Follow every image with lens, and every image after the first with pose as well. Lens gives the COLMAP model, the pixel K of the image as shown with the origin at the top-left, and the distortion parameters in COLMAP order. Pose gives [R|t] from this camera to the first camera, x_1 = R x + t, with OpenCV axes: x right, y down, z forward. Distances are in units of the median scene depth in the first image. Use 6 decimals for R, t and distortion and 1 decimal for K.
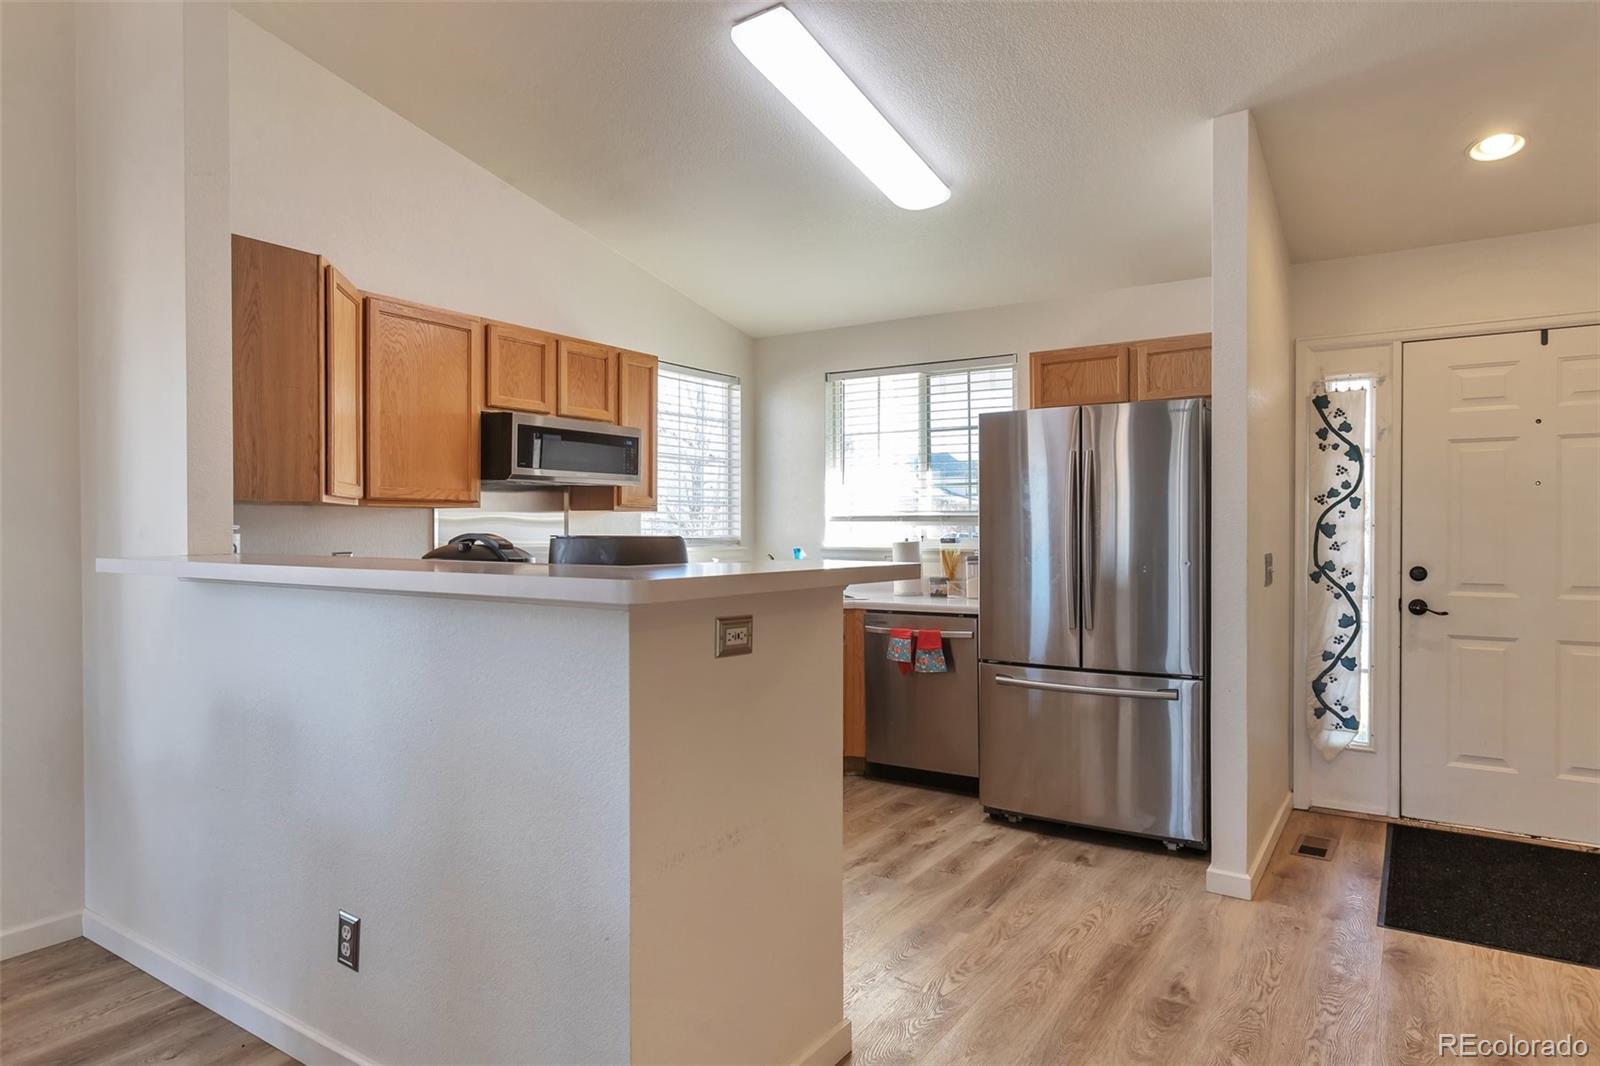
lens RADIAL K [[937.7, 0, 800.0], [0, 937.7, 533.0], [0, 0, 1]] dist [0.000374, 0.000049]
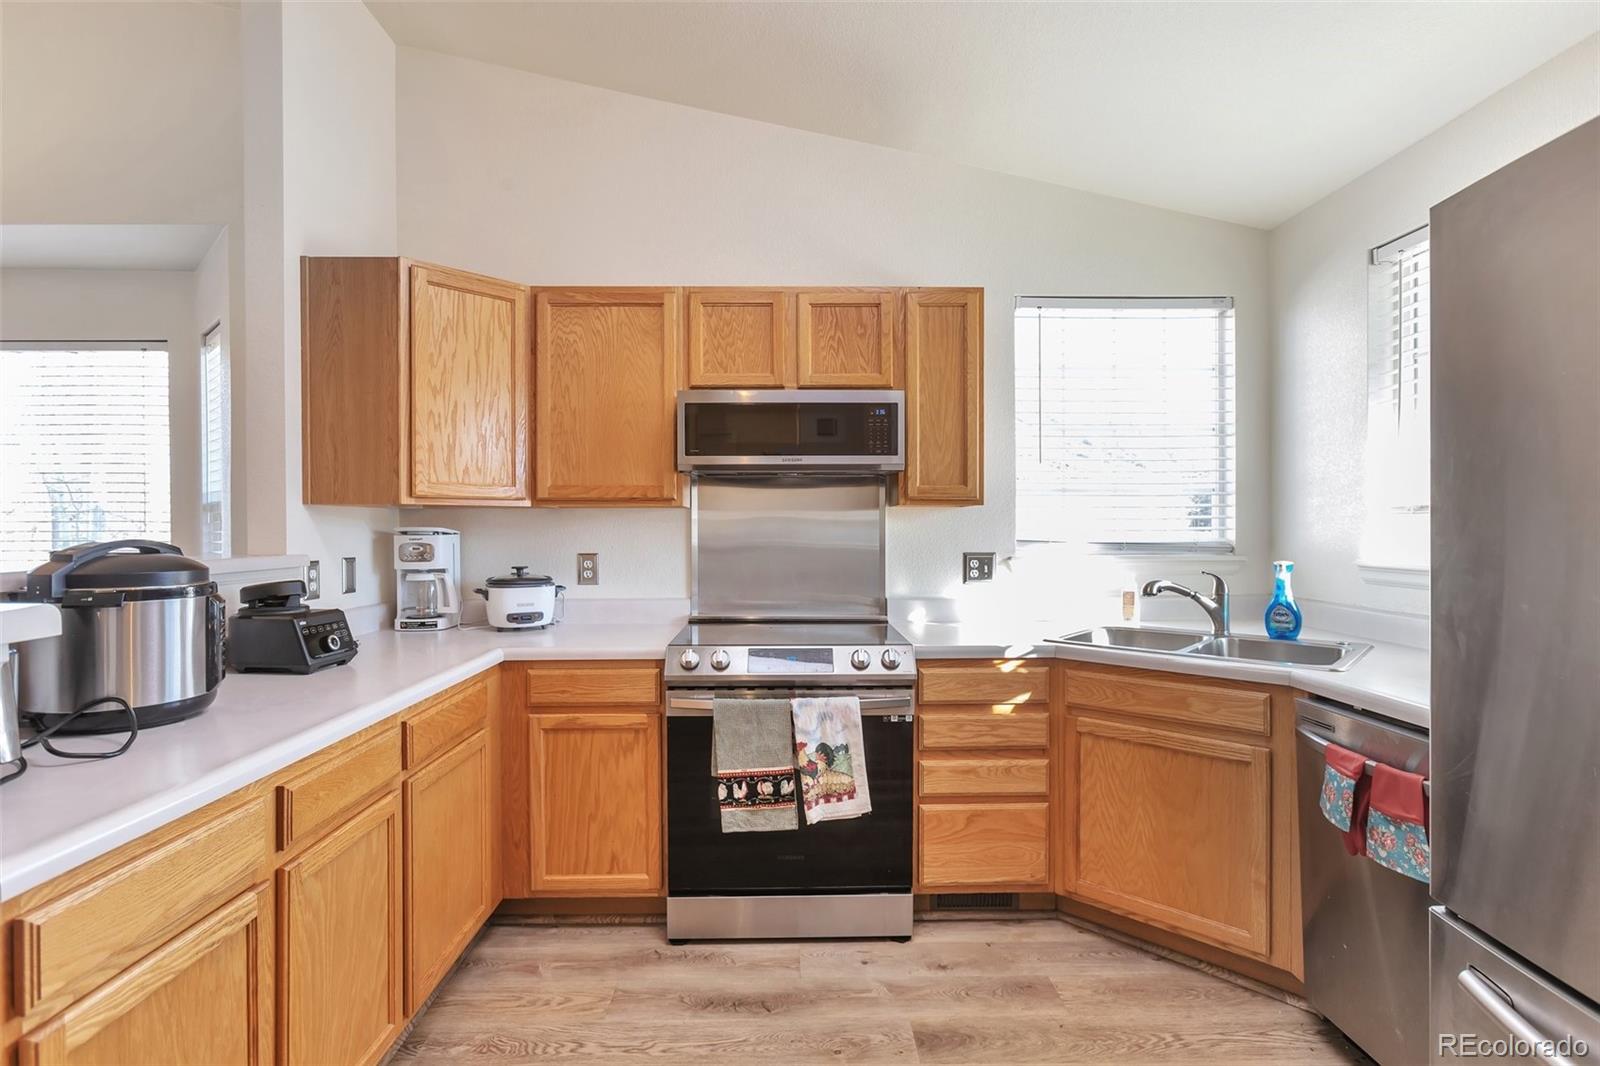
lens RADIAL K [[774.5, 0, 800.0], [0, 774.5, 533.0], [0, 0, 1]] dist [-0.015188, -0.000022]
pose [[0.567209, 0.002966, -0.823569, 0.306458], [-0.001849, 0.999996, 0.002328, -0.003404], [0.823572, 0.000202, 0.567212, 0.667410]]
